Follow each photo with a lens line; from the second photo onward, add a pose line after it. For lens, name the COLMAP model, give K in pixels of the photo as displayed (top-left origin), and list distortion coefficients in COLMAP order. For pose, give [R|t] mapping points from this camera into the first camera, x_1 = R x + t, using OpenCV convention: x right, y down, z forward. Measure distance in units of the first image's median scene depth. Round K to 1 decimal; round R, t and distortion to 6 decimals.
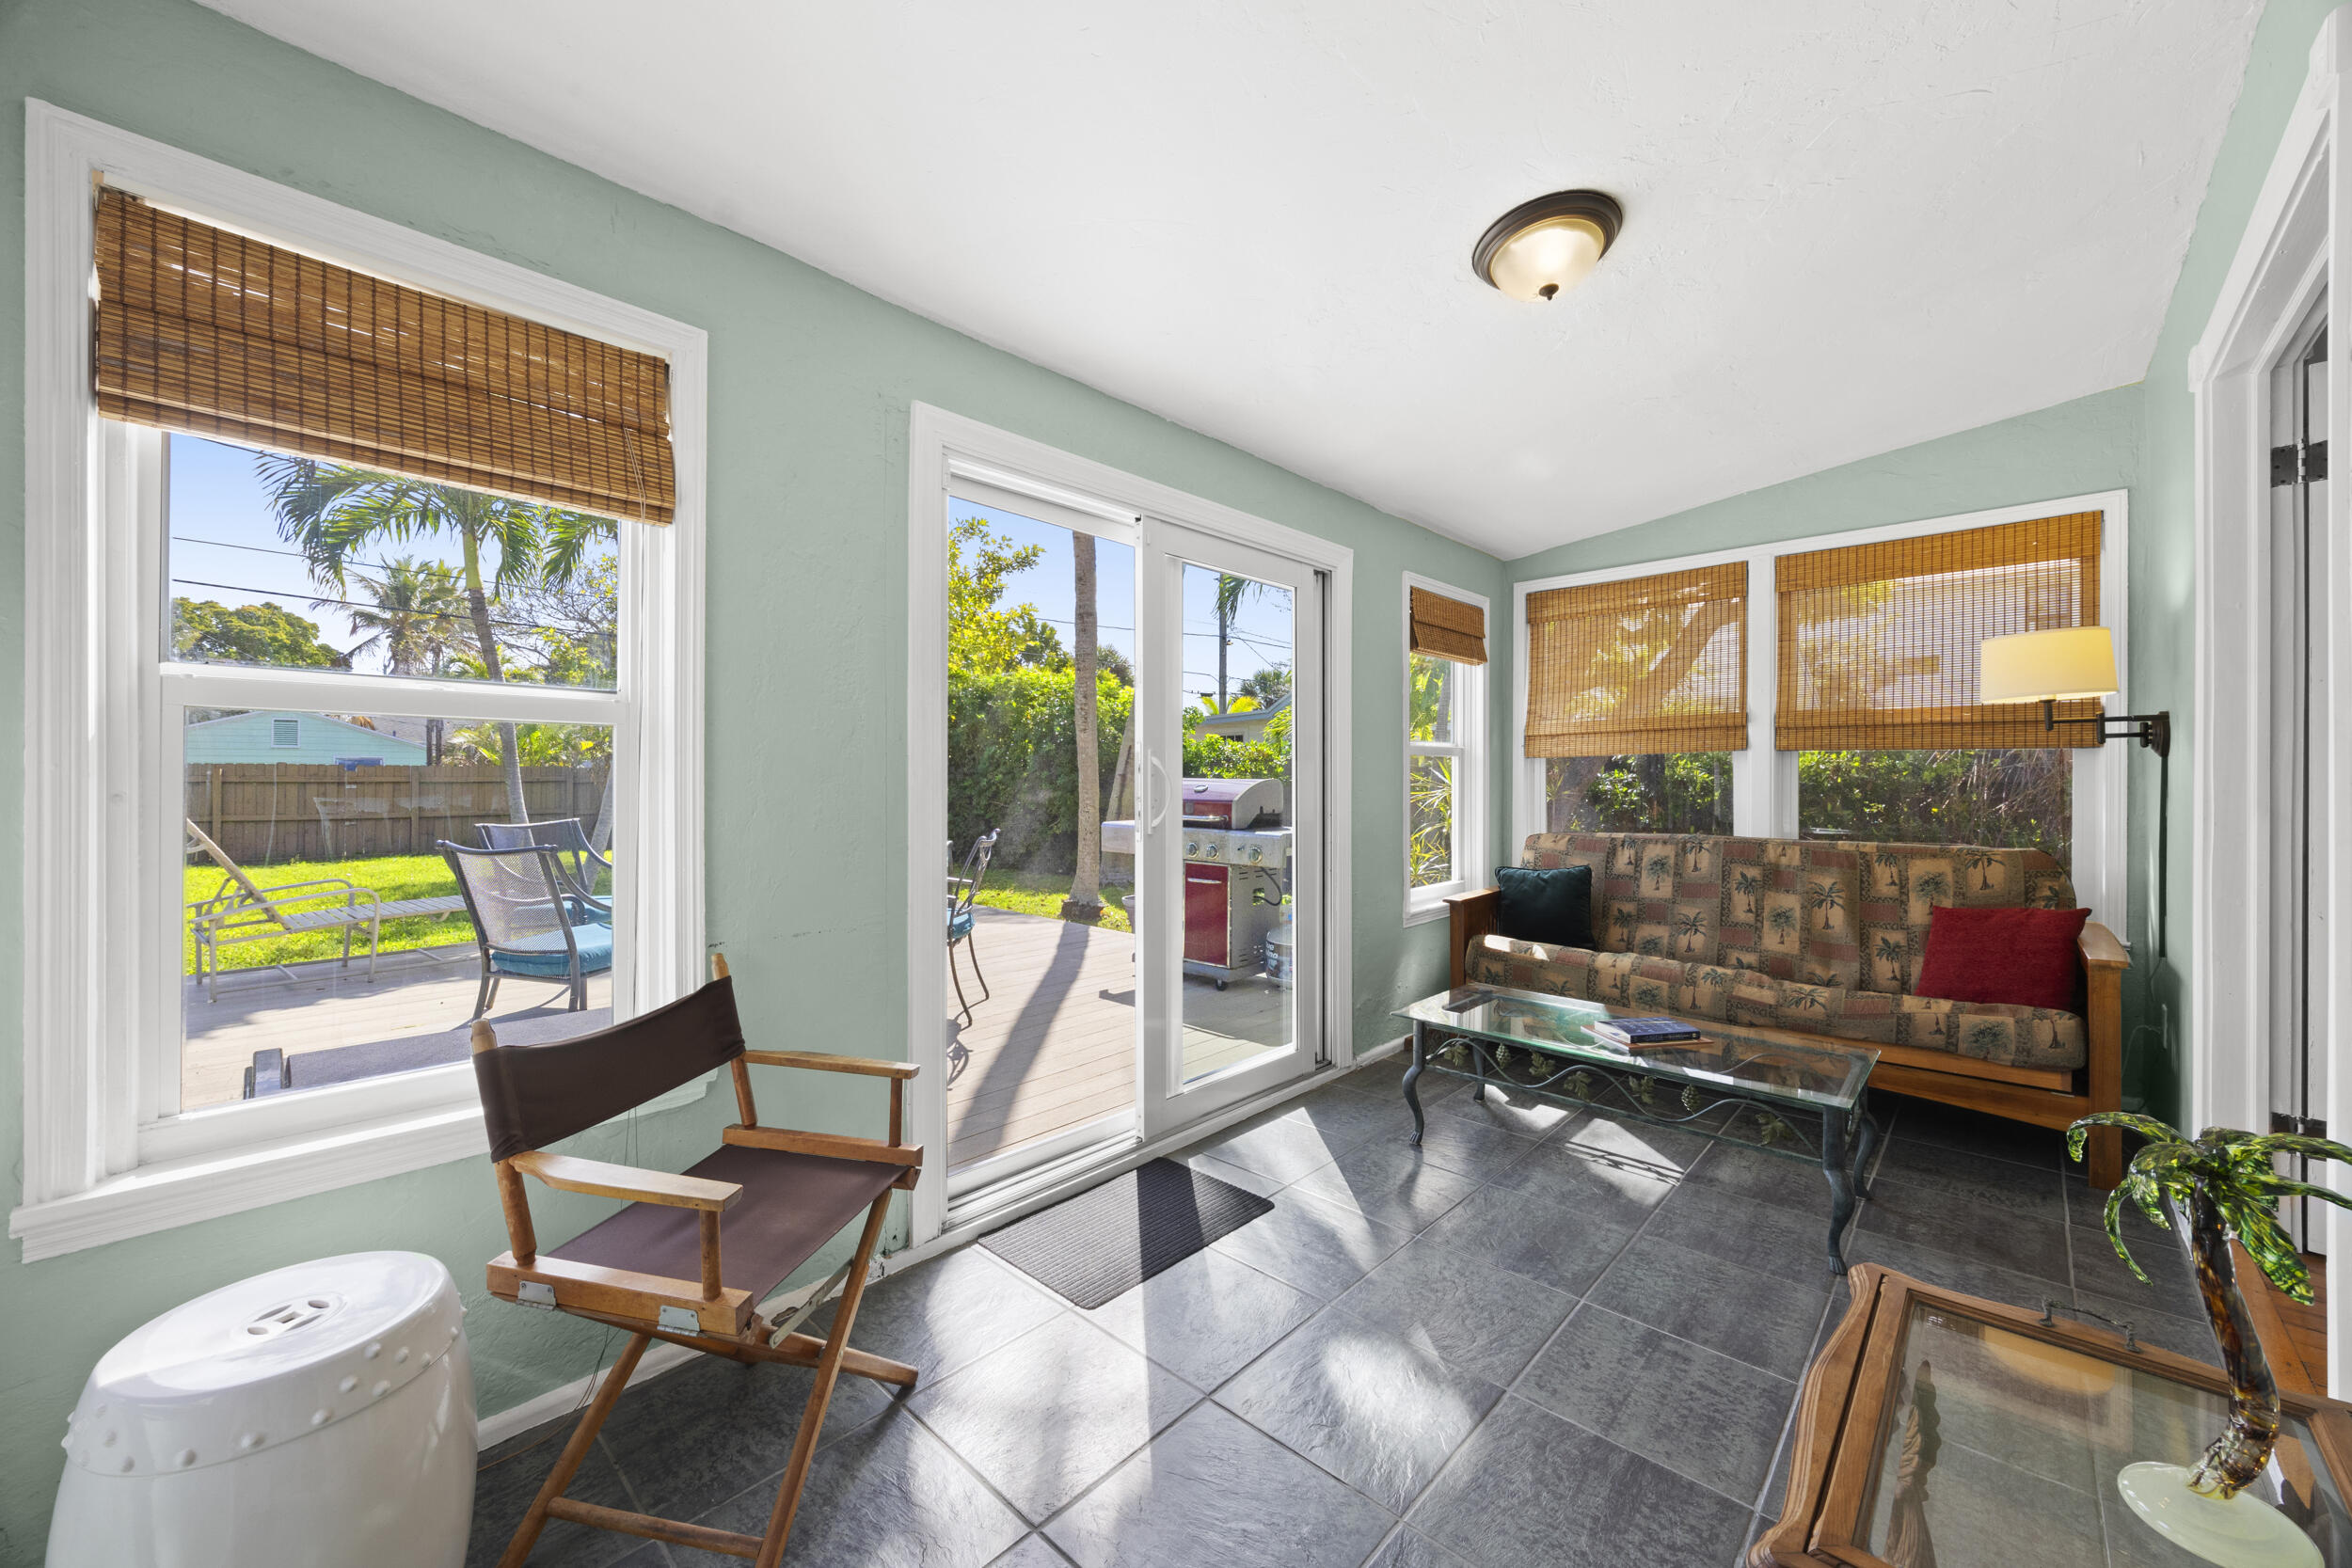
lens RADIAL K [[901.5, 0, 1188.9], [0, 901.5, 758.5], [0, 0, 1]] dist [0.000797, 0.000046]
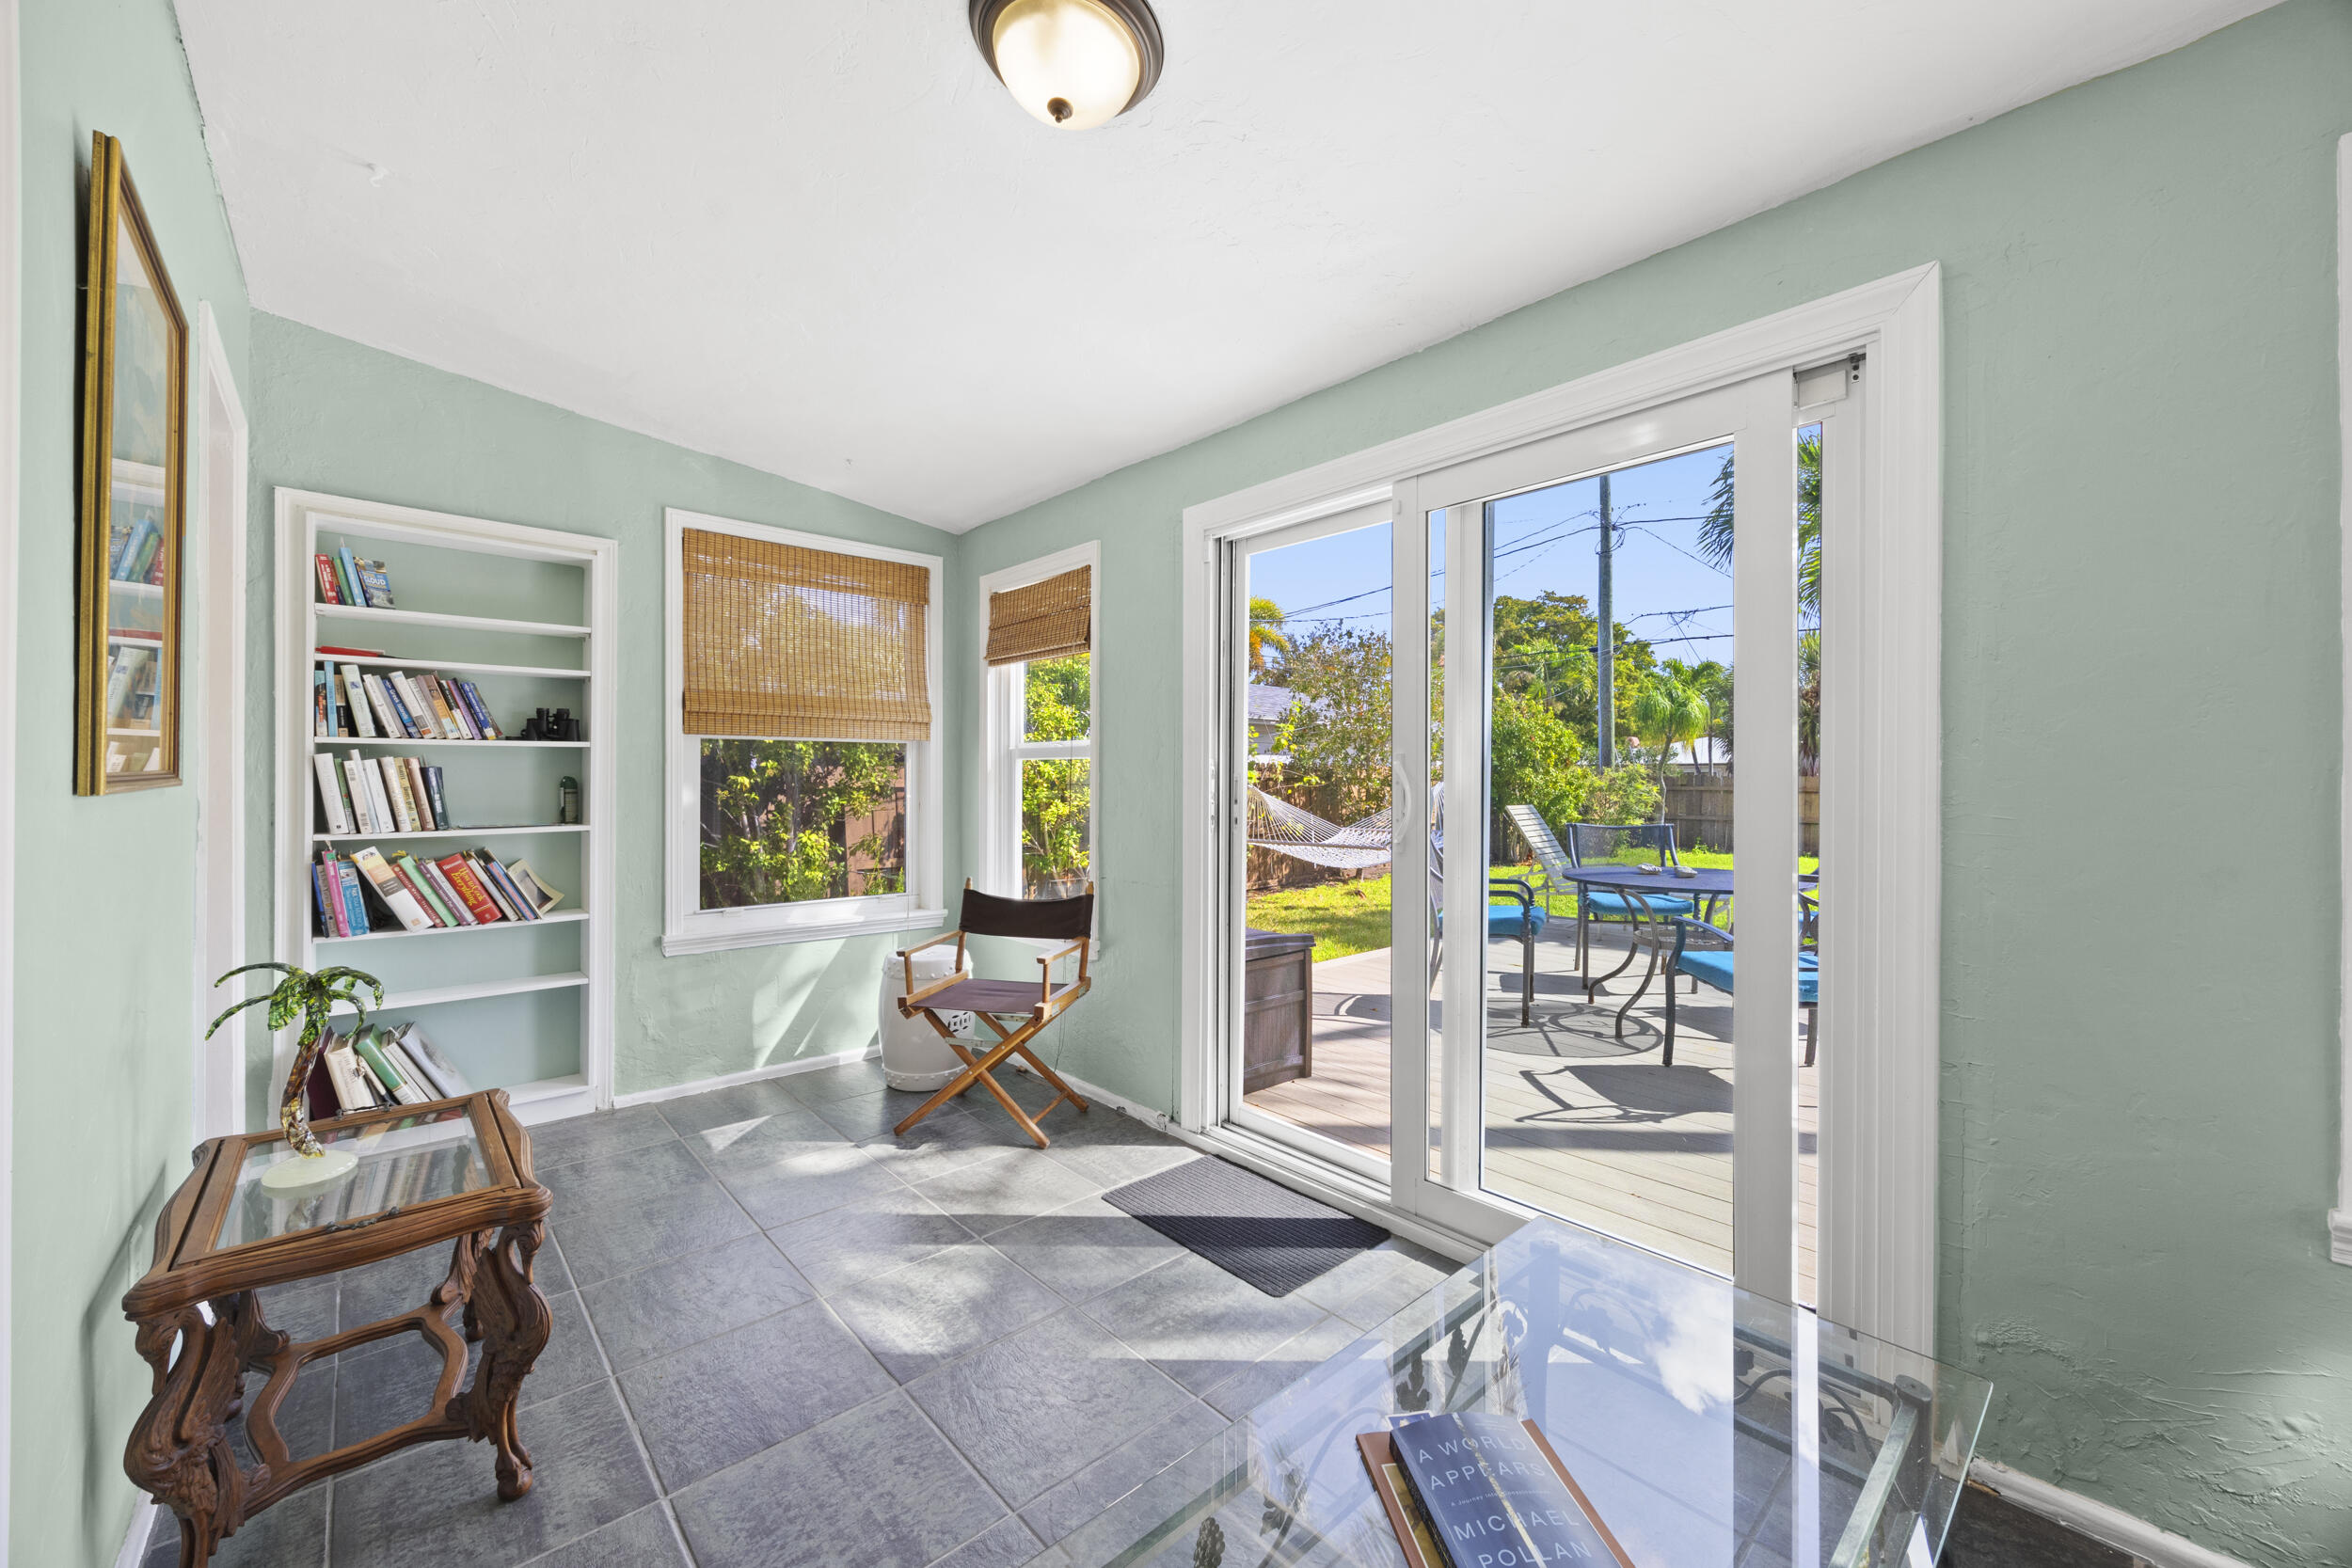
lens RADIAL K [[898.2, 0, 1176.0], [0, 898.2, 784.0], [0, 0, 1]] dist [-0.002022, -0.000117]
pose [[-0.088384, -0.001462, -0.996085, 0.930123], [0.015562, 0.999875, -0.002848, 0.019001], [0.995965, -0.015753, -0.088350, 0.981880]]
